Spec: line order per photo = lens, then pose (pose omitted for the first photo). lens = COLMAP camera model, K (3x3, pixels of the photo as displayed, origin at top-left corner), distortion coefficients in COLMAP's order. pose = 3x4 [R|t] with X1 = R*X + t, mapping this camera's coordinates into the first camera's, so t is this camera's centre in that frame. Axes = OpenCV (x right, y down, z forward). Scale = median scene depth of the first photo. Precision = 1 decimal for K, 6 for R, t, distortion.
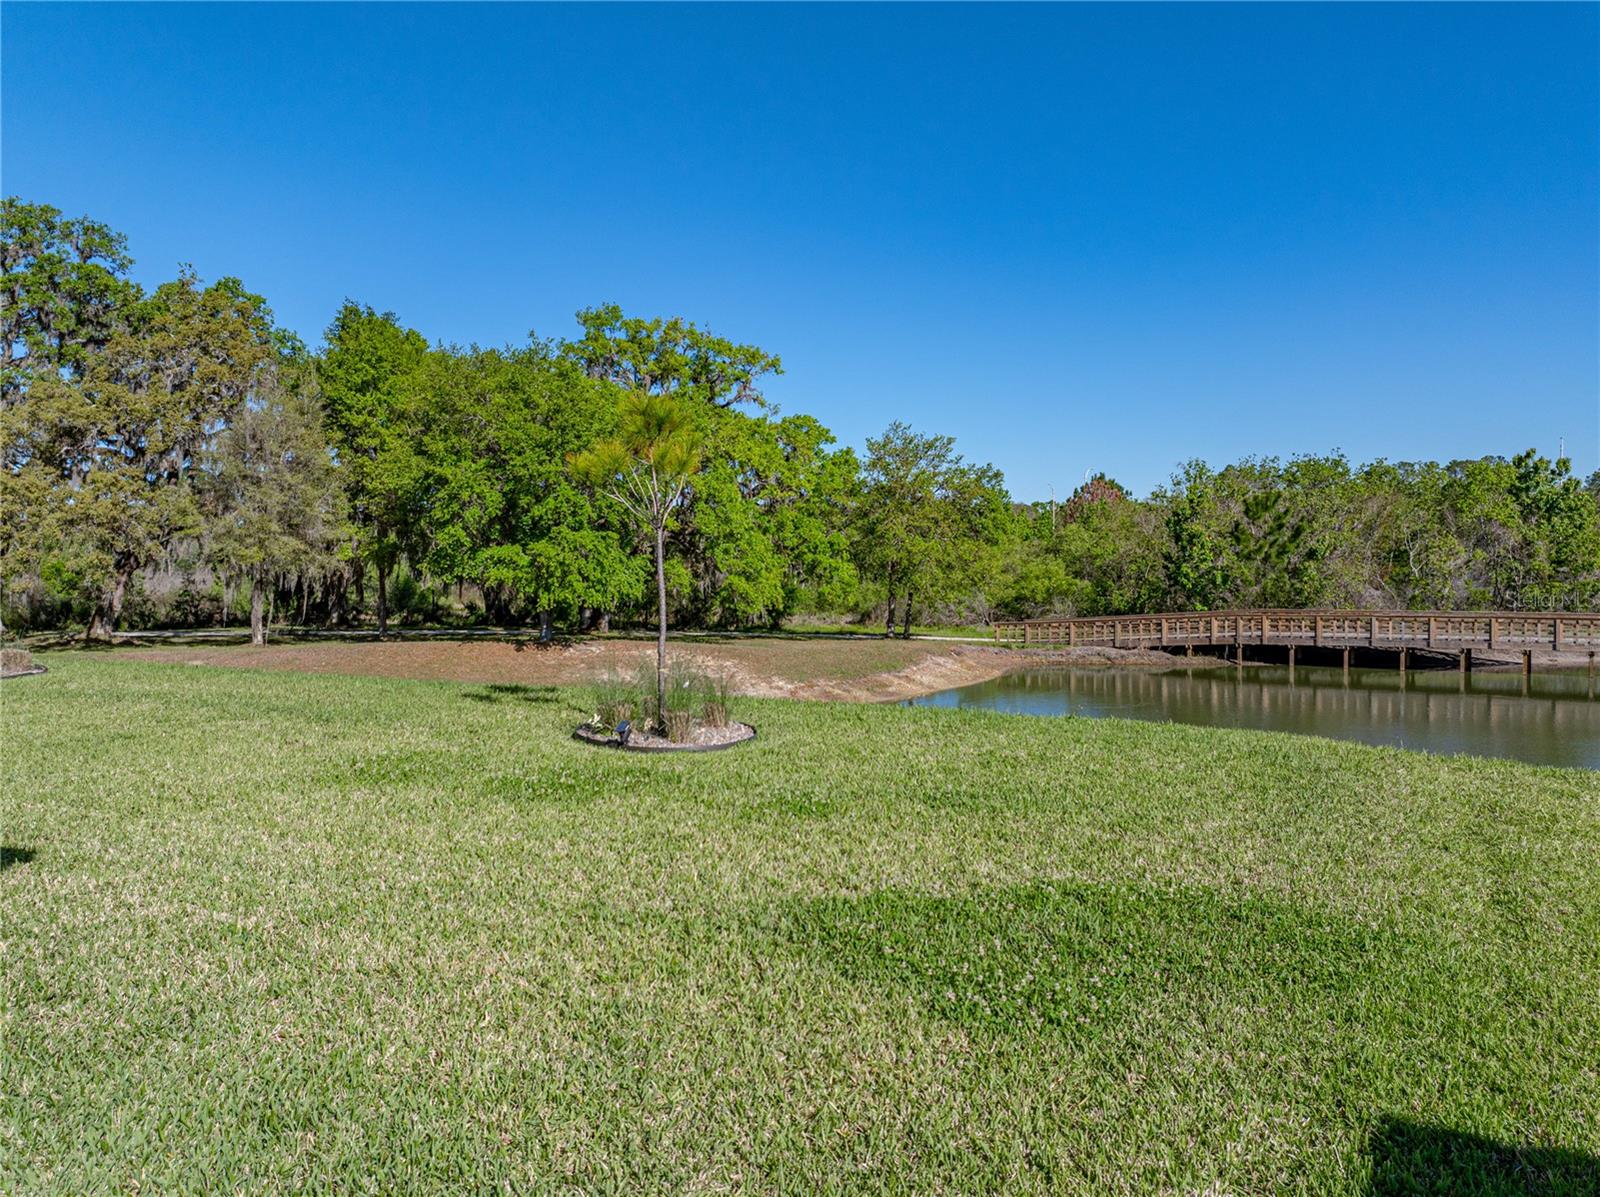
lens RADIAL K [[1132.6, 0, 802.4], [0, 1132.6, 601.6], [0, 0, 1]] dist [-0.035906, 0.022229]
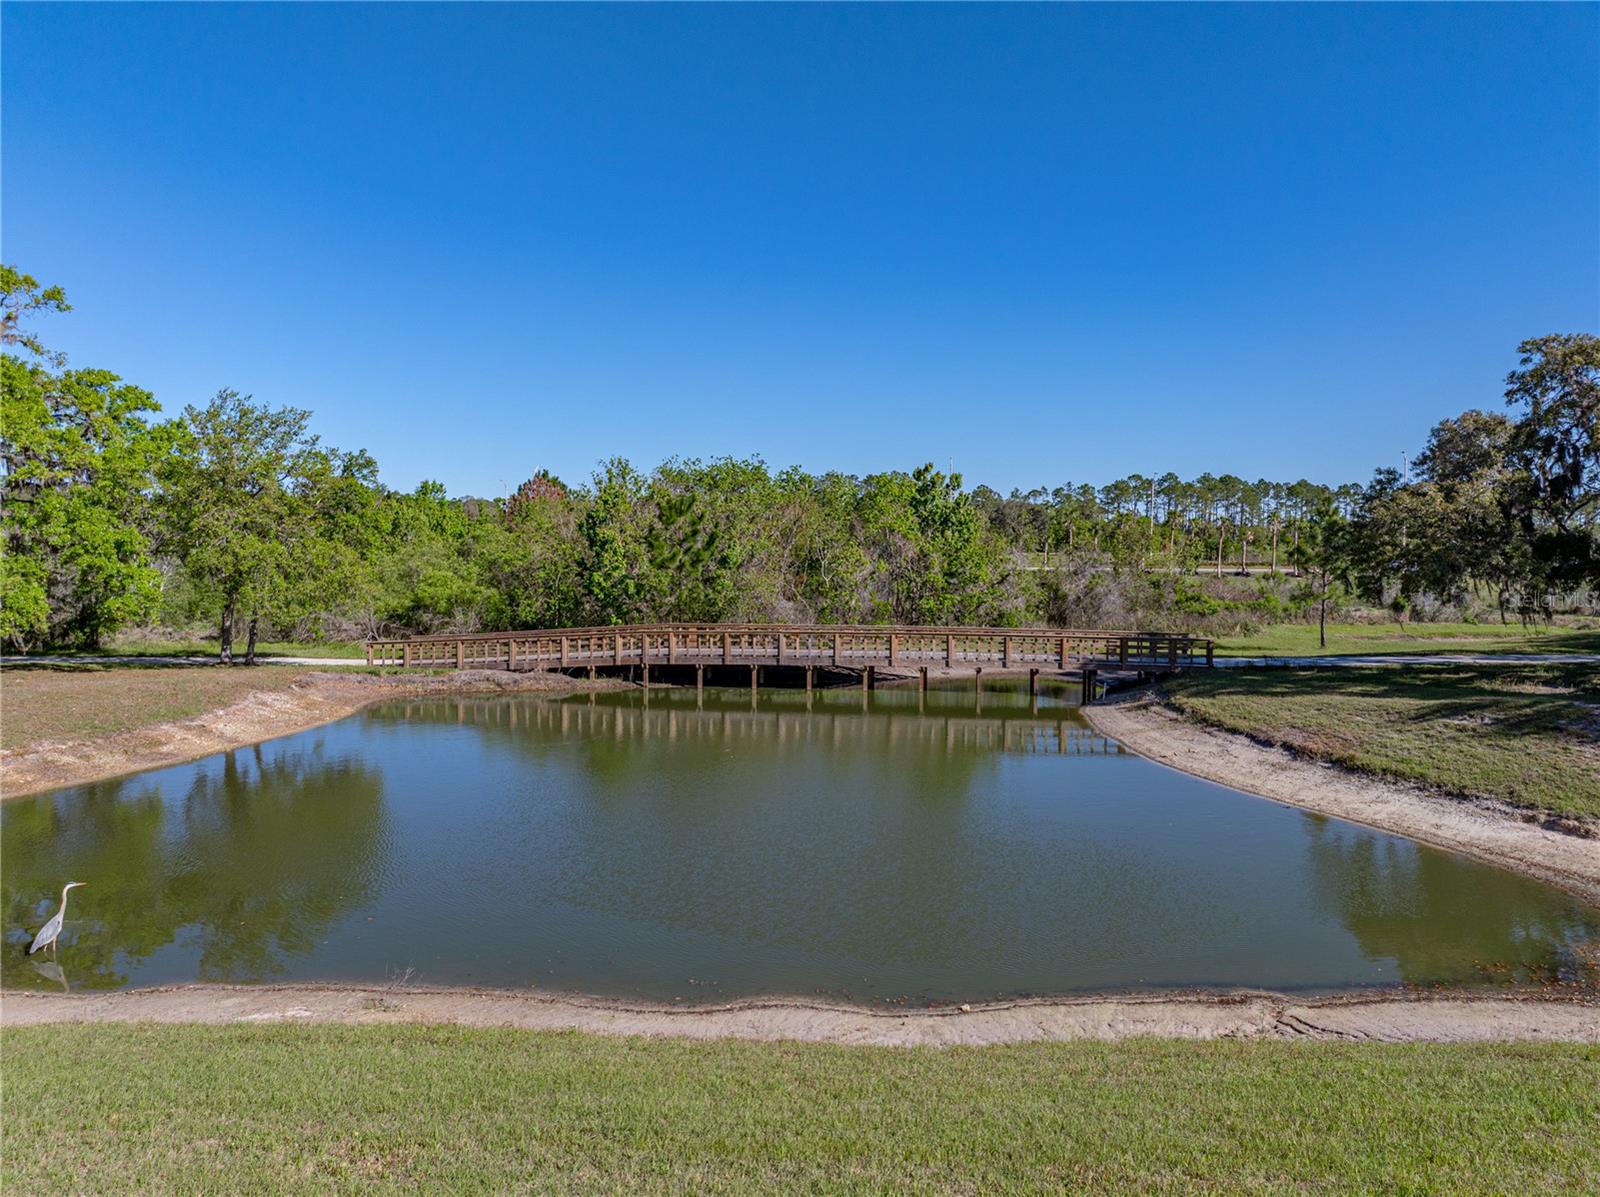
lens RADIAL K [[1132.6, 0, 788.3], [0, 1132.6, 594.7], [0, 0, 1]] dist [-0.035906, 0.022229]
pose [[0.899107, 0.000945, 0.437728, 0.090690], [0.000731, 0.999993, -0.003661, -0.012923], [-0.437728, 0.003612, 0.899100, 0.136237]]
